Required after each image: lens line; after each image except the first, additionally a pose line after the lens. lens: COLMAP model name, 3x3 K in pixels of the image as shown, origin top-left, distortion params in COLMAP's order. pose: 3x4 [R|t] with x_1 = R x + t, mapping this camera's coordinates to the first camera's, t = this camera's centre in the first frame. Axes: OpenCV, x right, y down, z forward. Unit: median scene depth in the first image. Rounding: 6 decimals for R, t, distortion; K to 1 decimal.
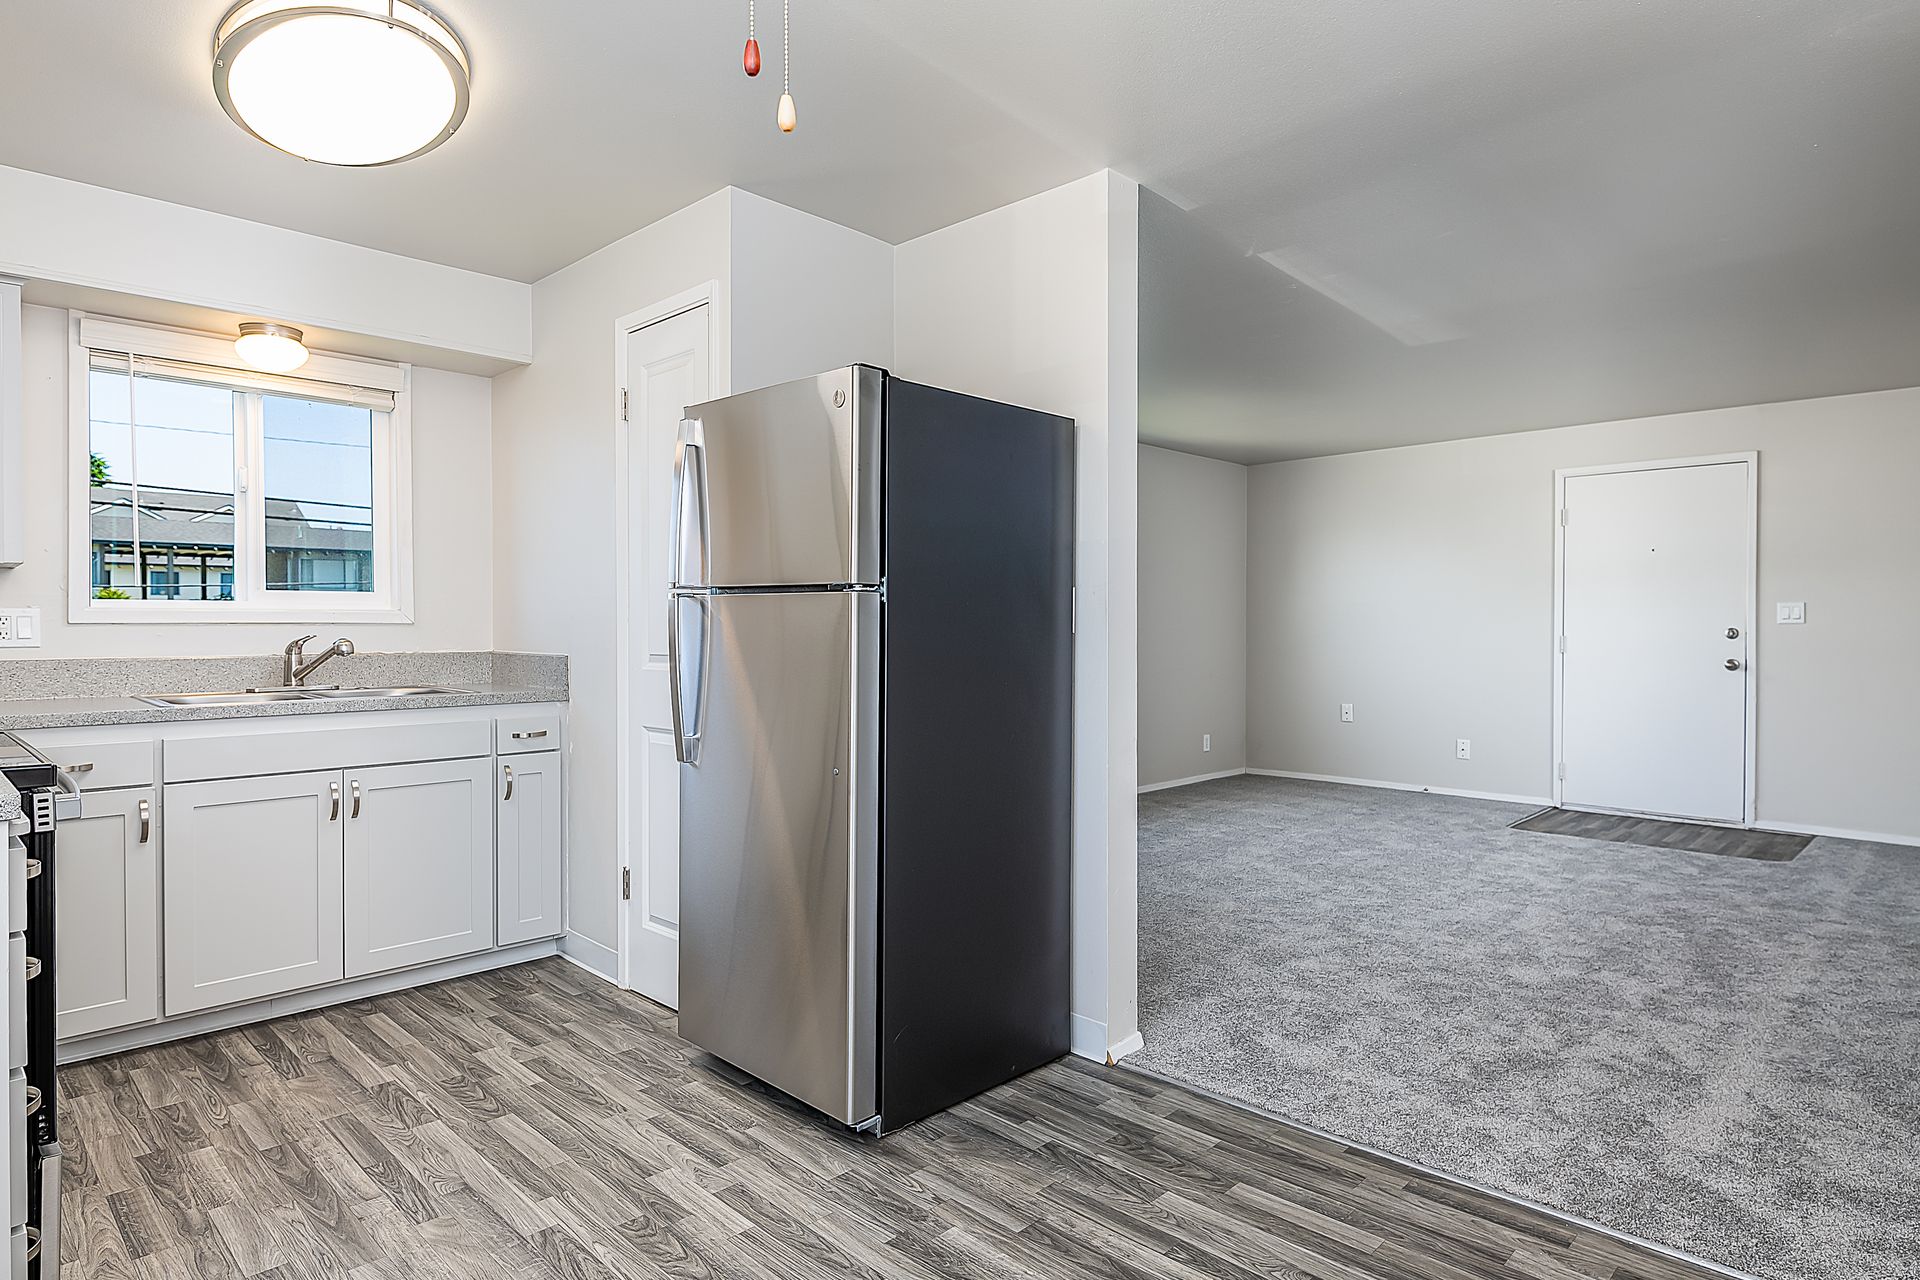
lens RADIAL K [[1072.1, 0, 970.0], [0, 1072.1, 635.4], [0, 0, 1]] dist [0.000083, -0.000877]
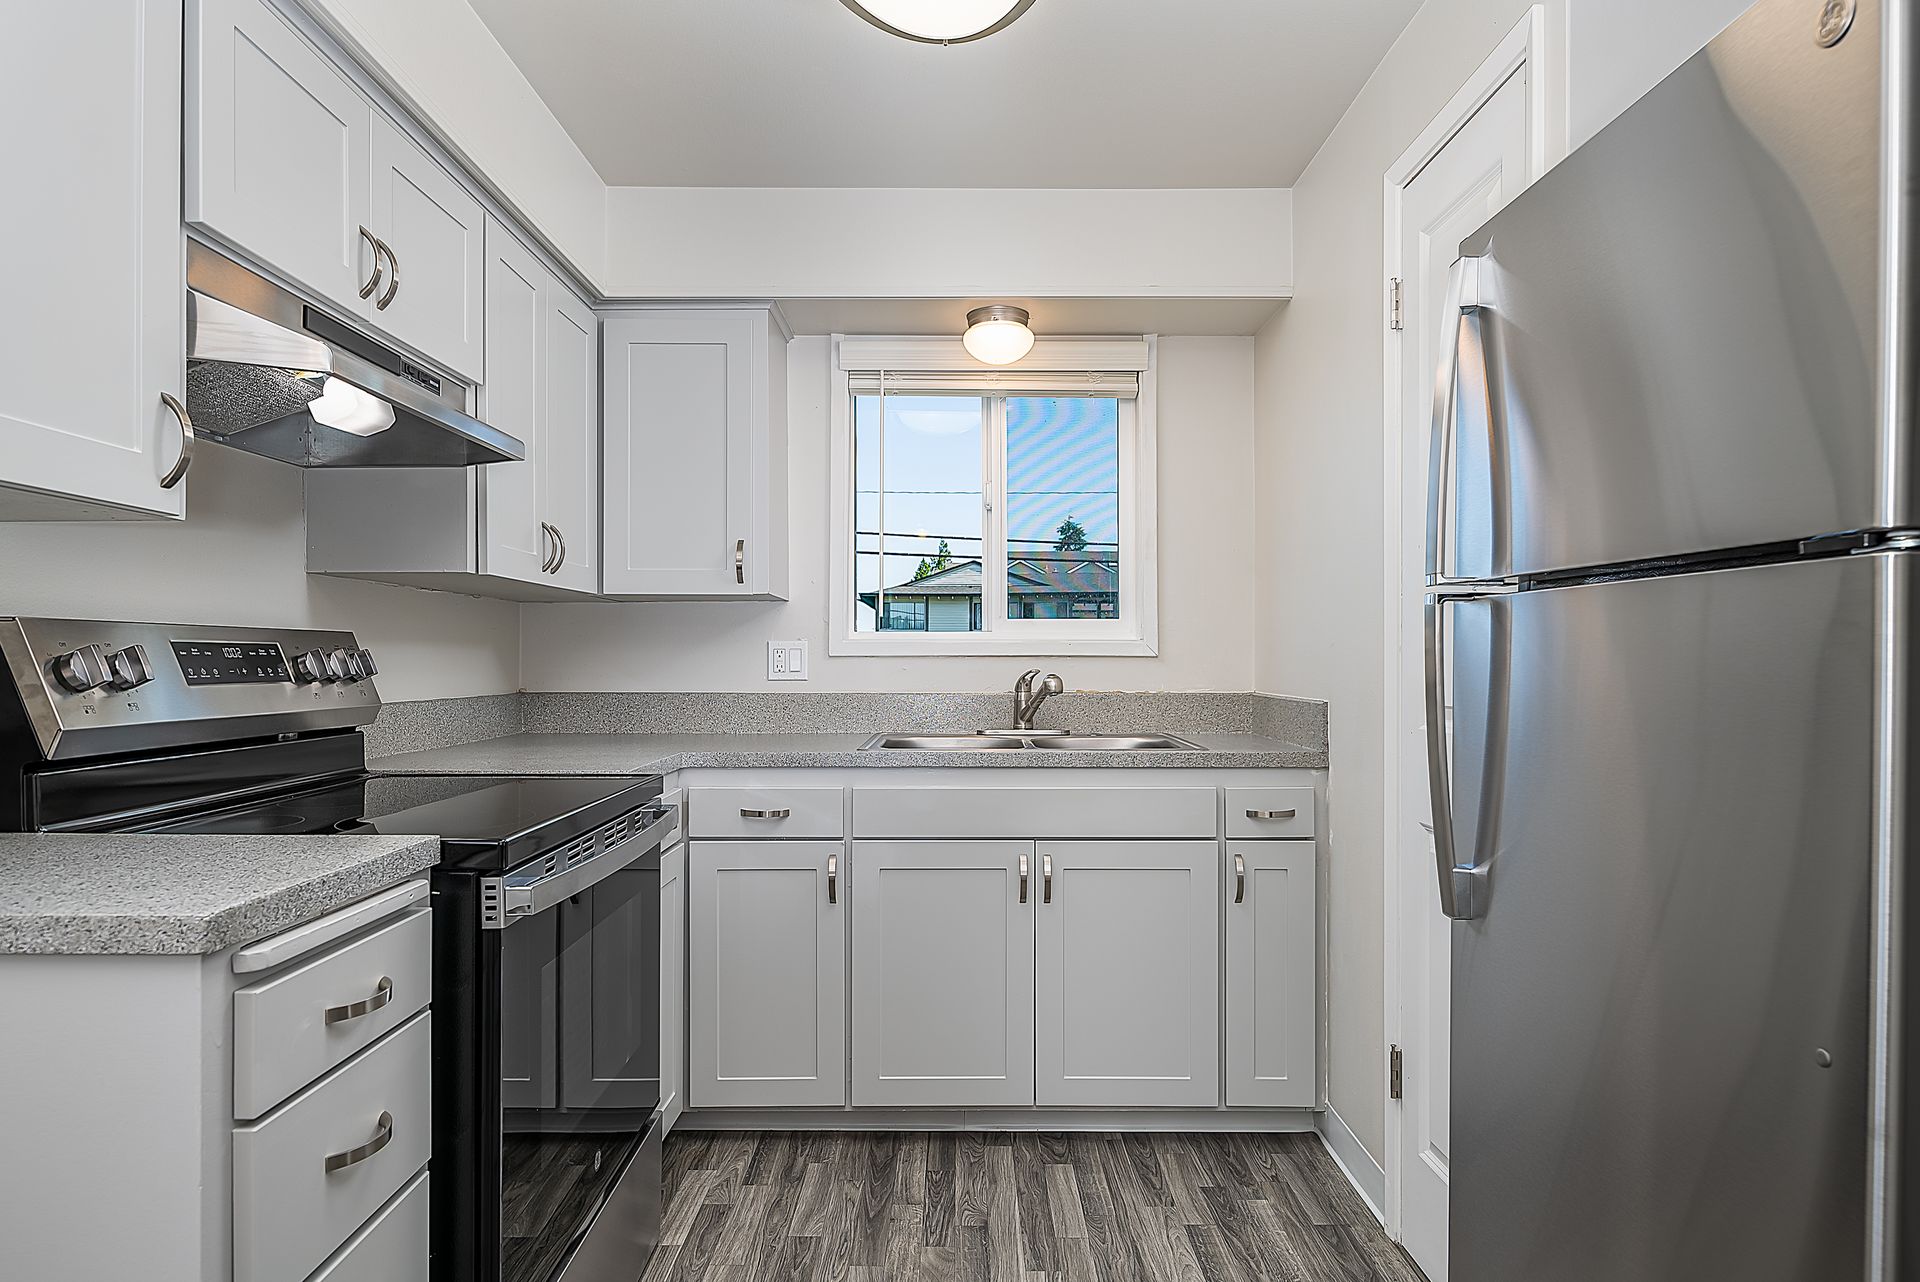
lens RADIAL K [[1092.4, 0, 965.0], [0, 1092.4, 659.0], [0, 0, 1]] dist [0.001492, -0.000456]
pose [[0.704817, -0.000831, -0.709388, -0.051531], [-0.007784, 0.999930, -0.008905, -0.000792], [0.709346, 0.011798, 0.704762, 0.406581]]
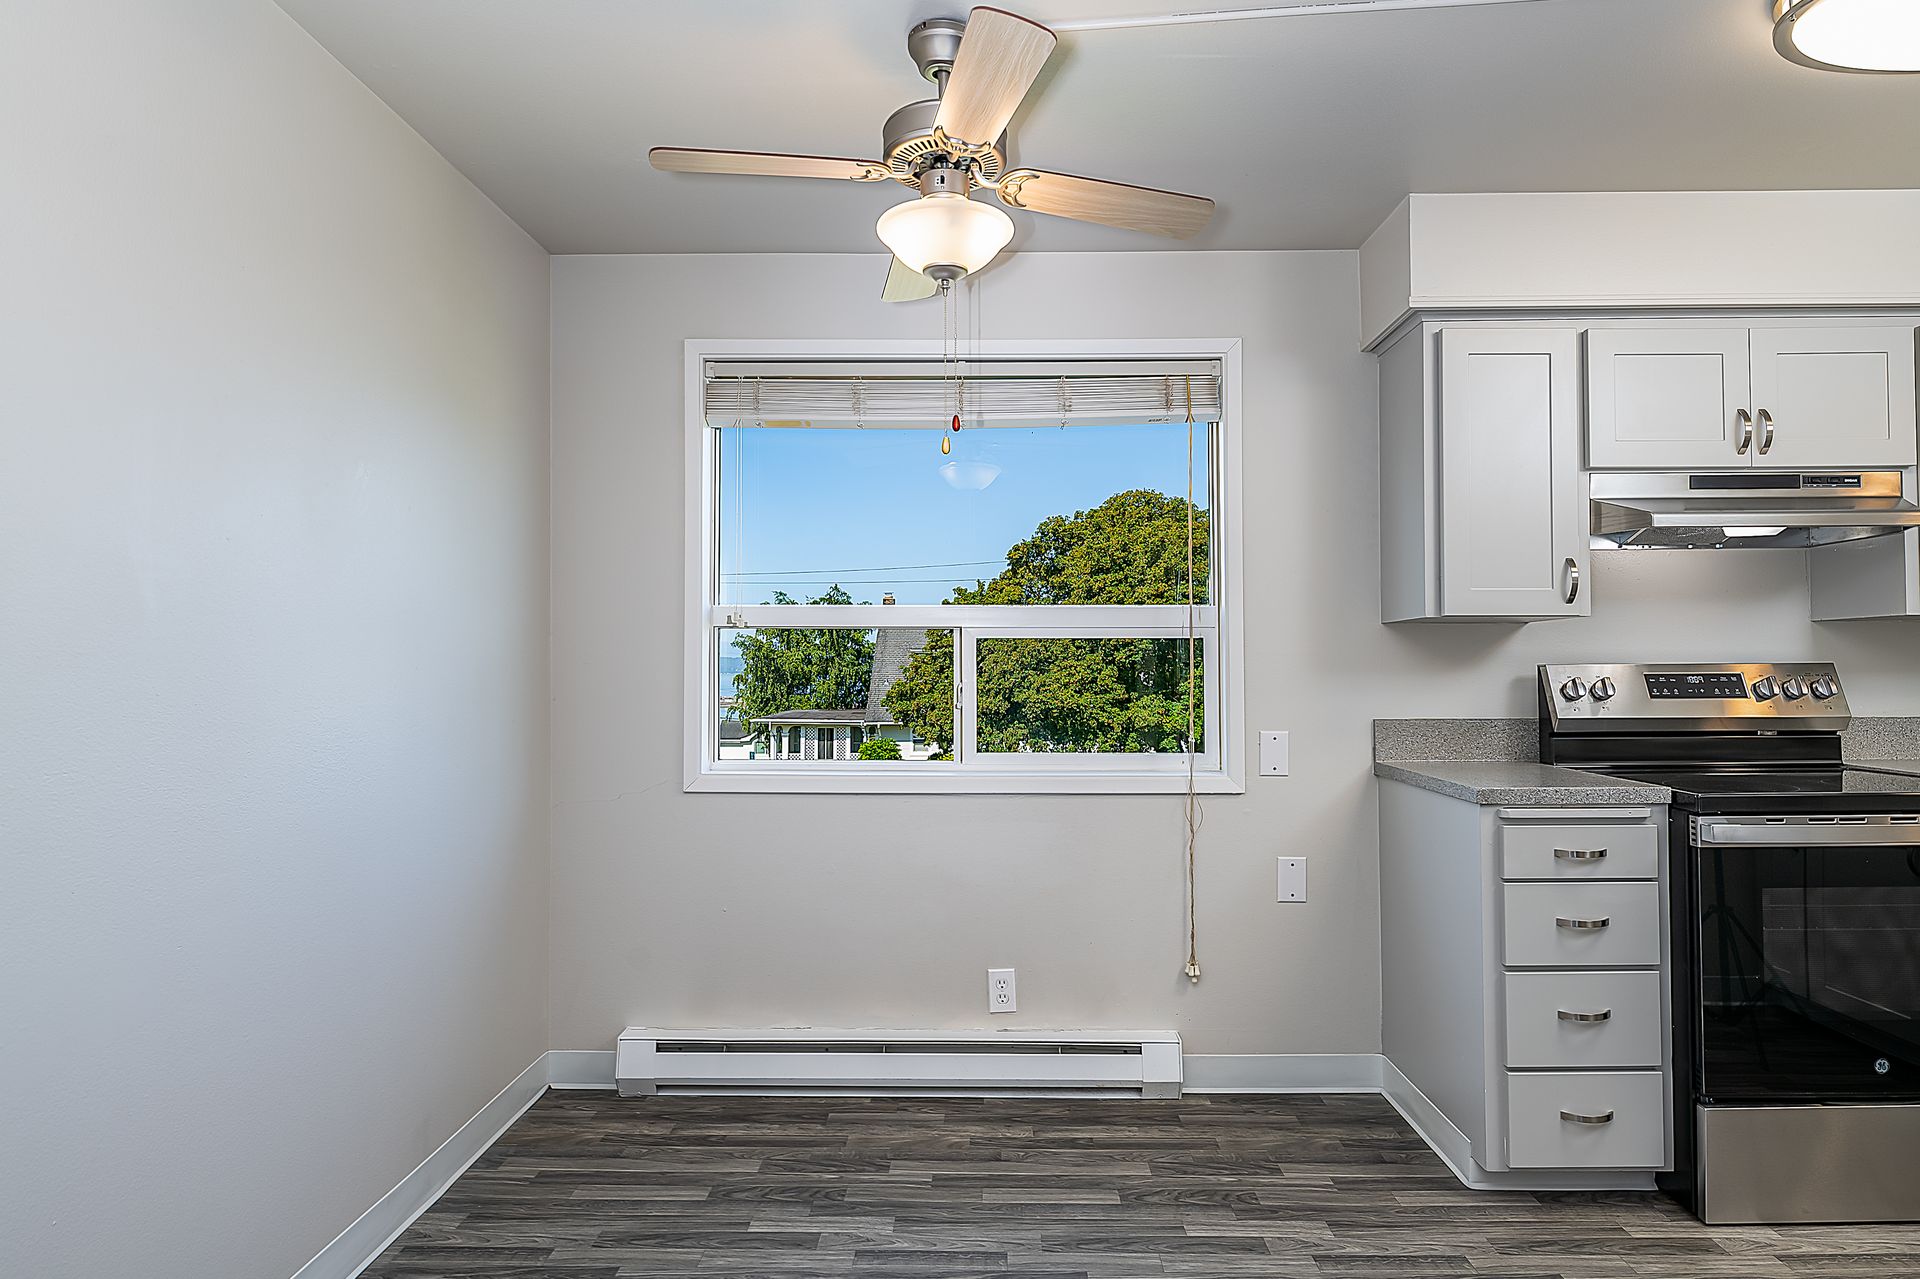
lens RADIAL K [[1054.1, 0, 960.0], [0, 1054.1, 639.5], [0, 0, 1]] dist [-0.015912, -0.000023]
pose [[-0.735972, -0.015327, -0.676839, 0.368151], [-0.003750, 0.999821, -0.018563, -0.021935], [0.677002, -0.011124, -0.735897, 0.775994]]
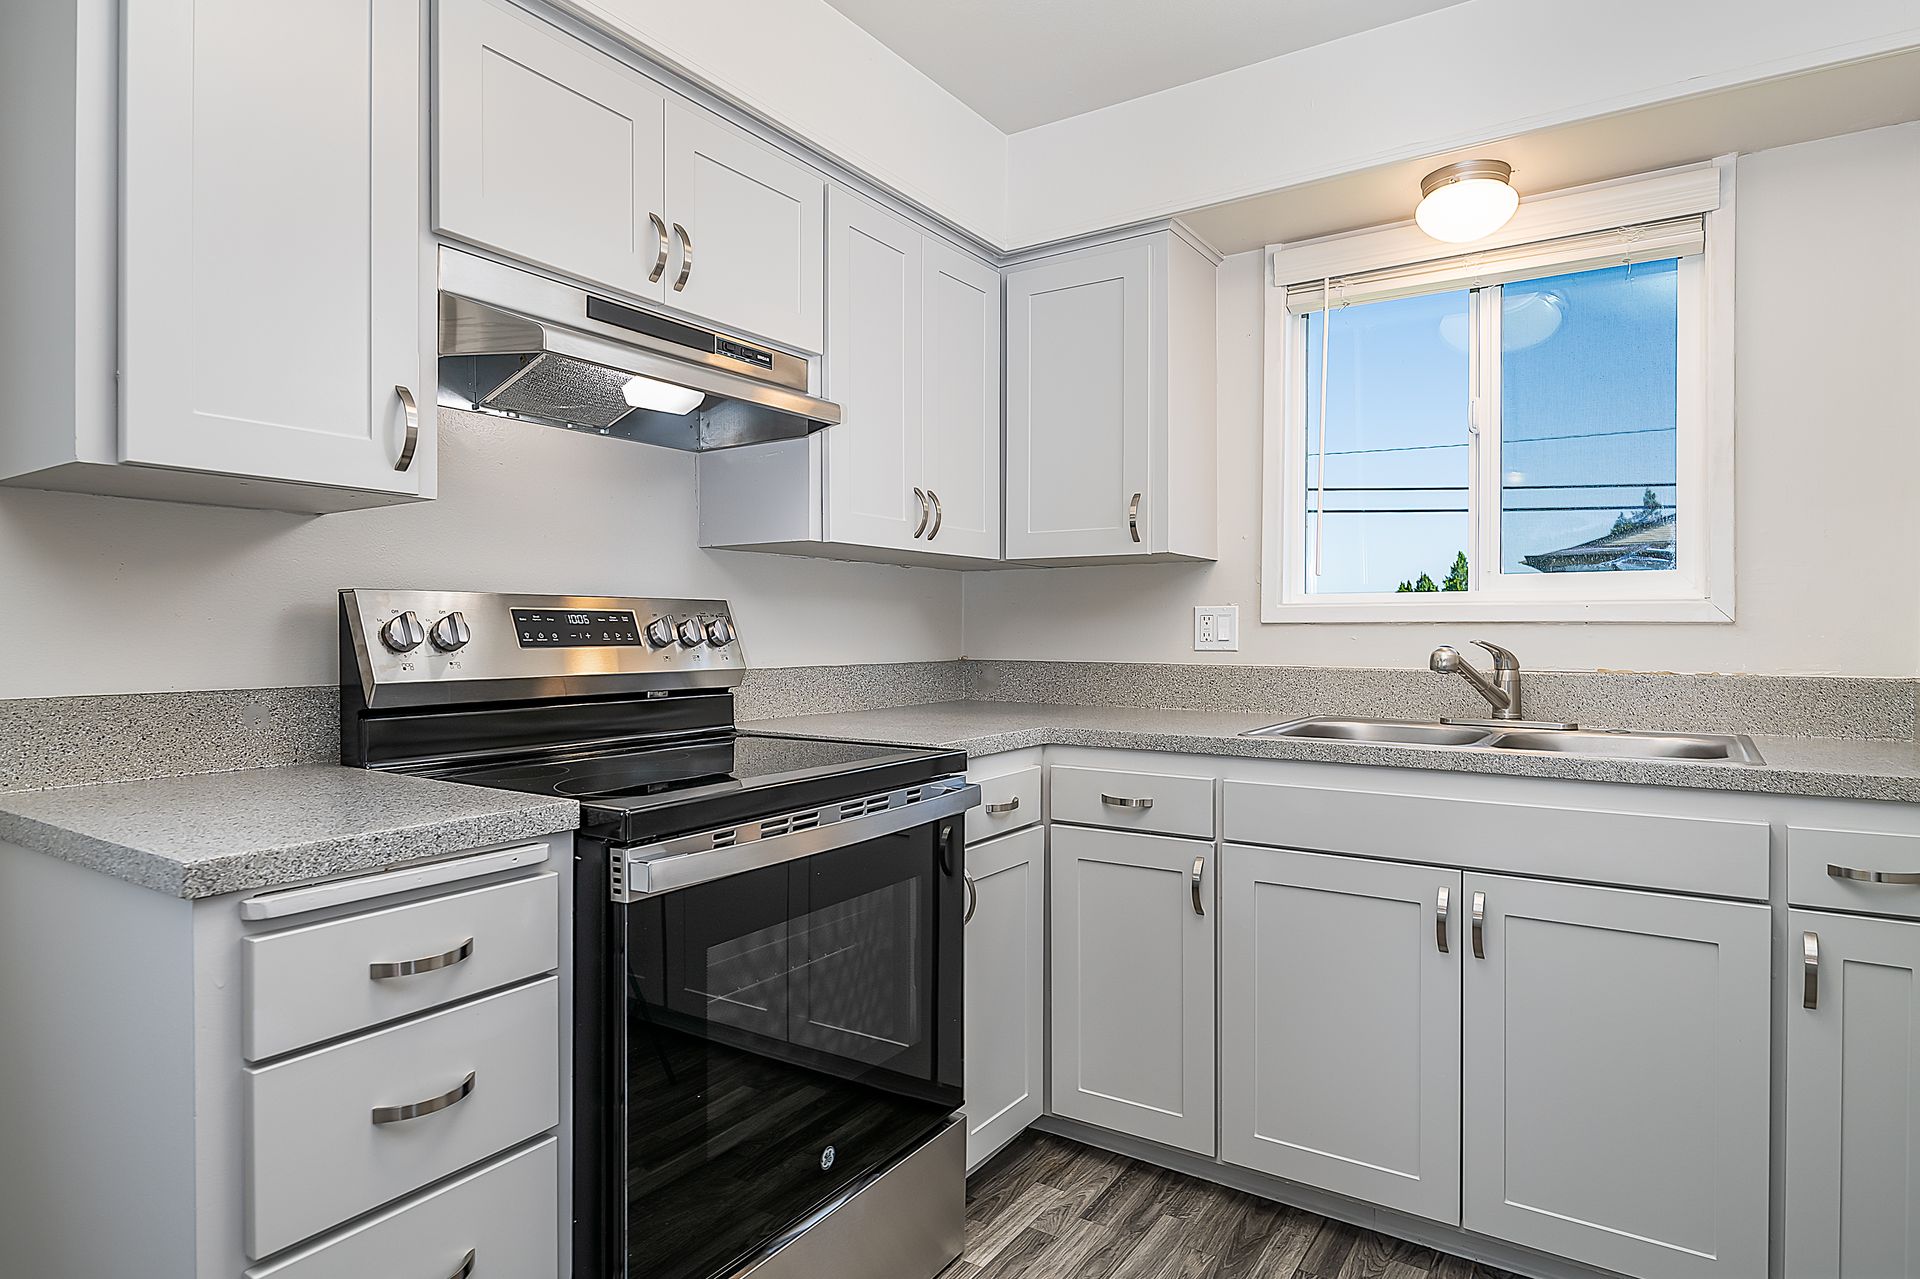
lens RADIAL K [[1079.2, 0, 951.8], [0, 1079.2, 639.8], [0, 0, 1]] dist [0.002373, -0.000543]
pose [[0.190726, 0.008078, -0.981610, -0.063034], [-0.012186, 0.999909, 0.005861, -0.000481], [0.981568, 0.010844, 0.190807, 0.631594]]
